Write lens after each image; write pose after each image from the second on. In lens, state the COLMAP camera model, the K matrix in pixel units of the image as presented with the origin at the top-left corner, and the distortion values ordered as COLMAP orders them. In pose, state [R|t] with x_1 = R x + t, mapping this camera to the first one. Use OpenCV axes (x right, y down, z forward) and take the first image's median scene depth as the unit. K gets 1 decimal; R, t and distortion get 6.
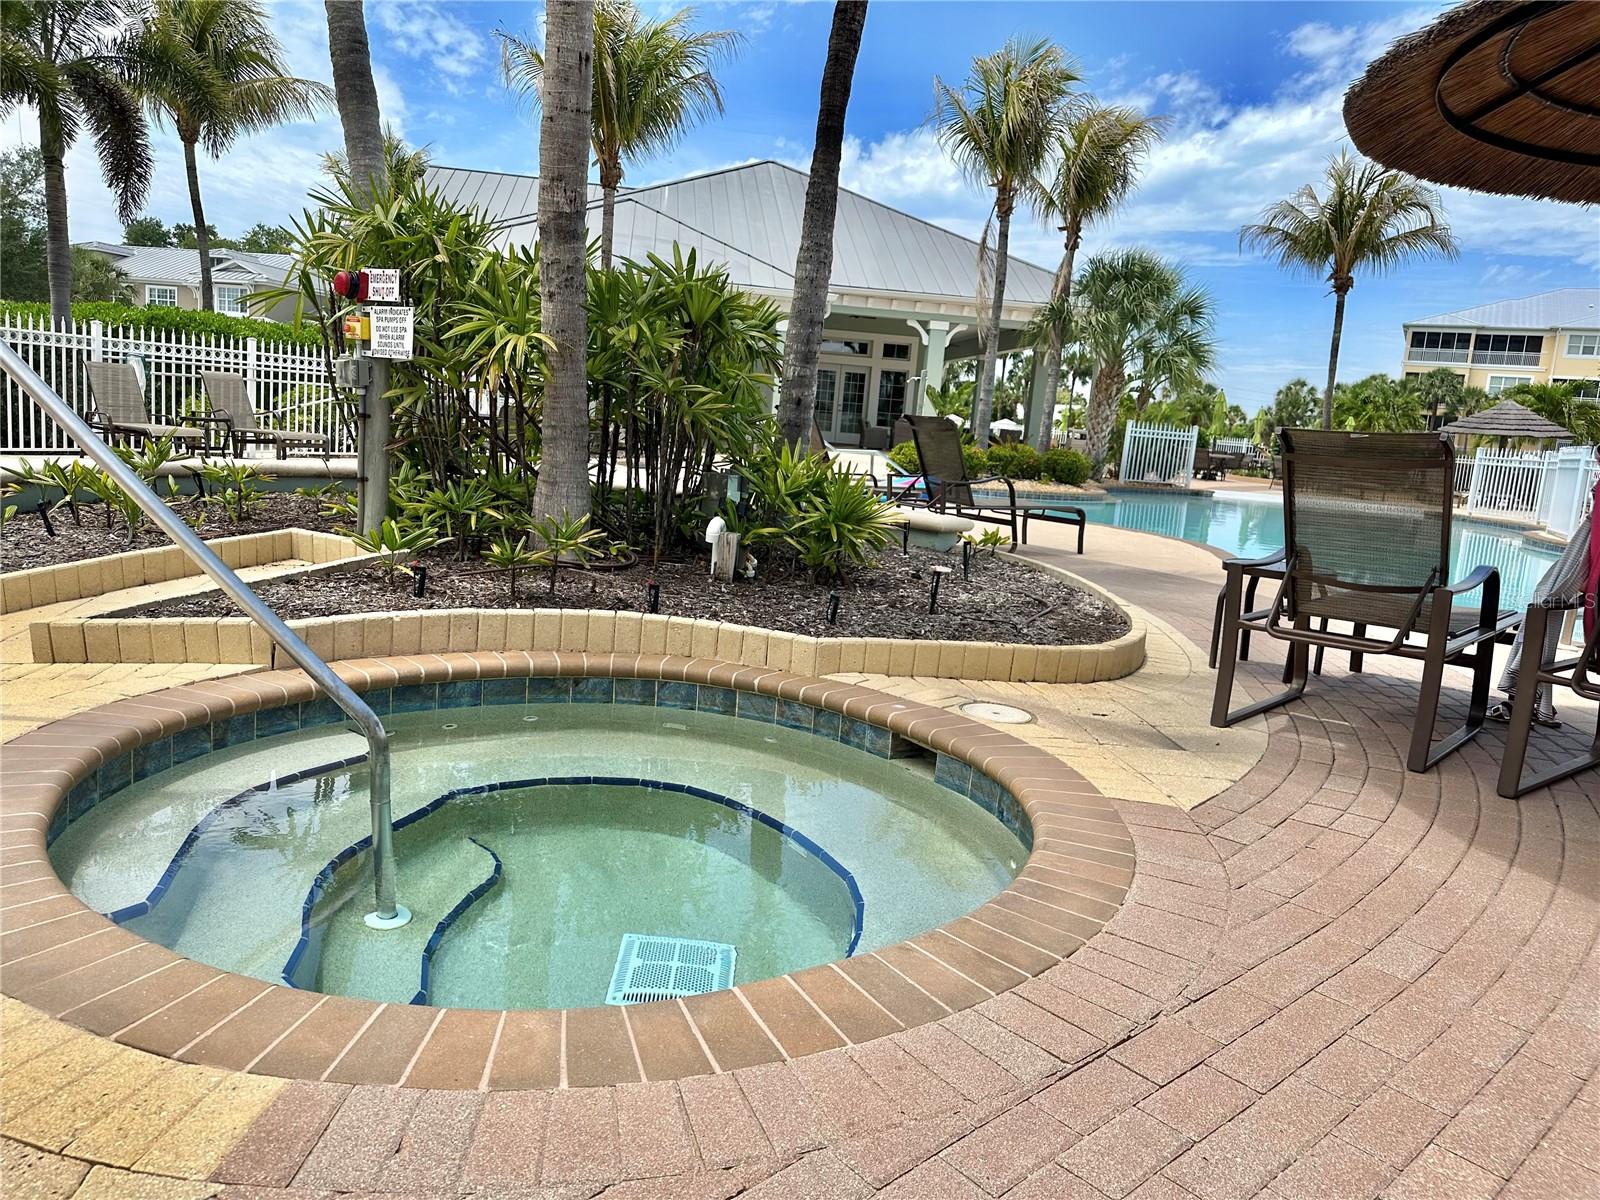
lens RADIAL K [[1112.2, 0, 797.6], [0, 1112.2, 602.1], [0, 0, 1]] dist [0.065344, -0.088558]
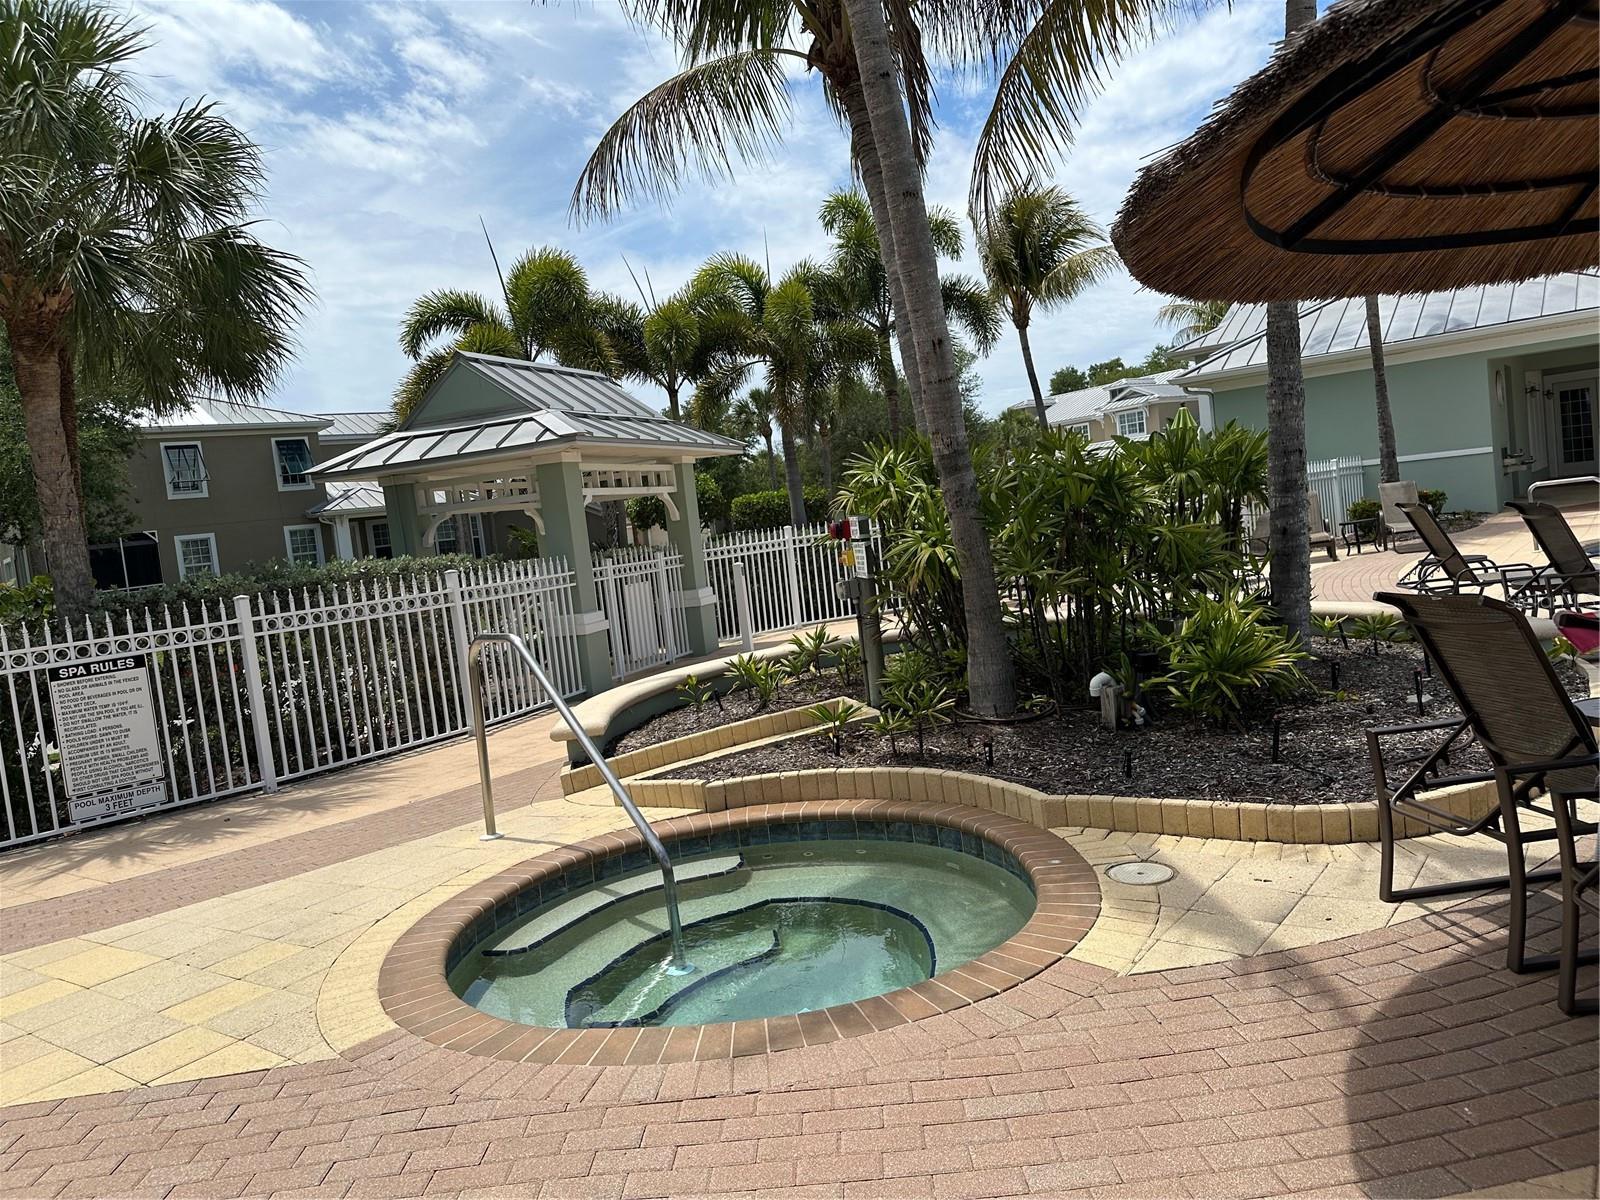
lens RADIAL K [[1112.2, 0, 797.6], [0, 1112.2, 602.1], [0, 0, 1]] dist [0.065344, -0.088558]
pose [[0.696817, -0.102865, -0.709834, 0.112529], [0.049407, 0.994196, -0.095572, -0.011620], [0.715545, 0.031526, 0.697855, -0.005080]]
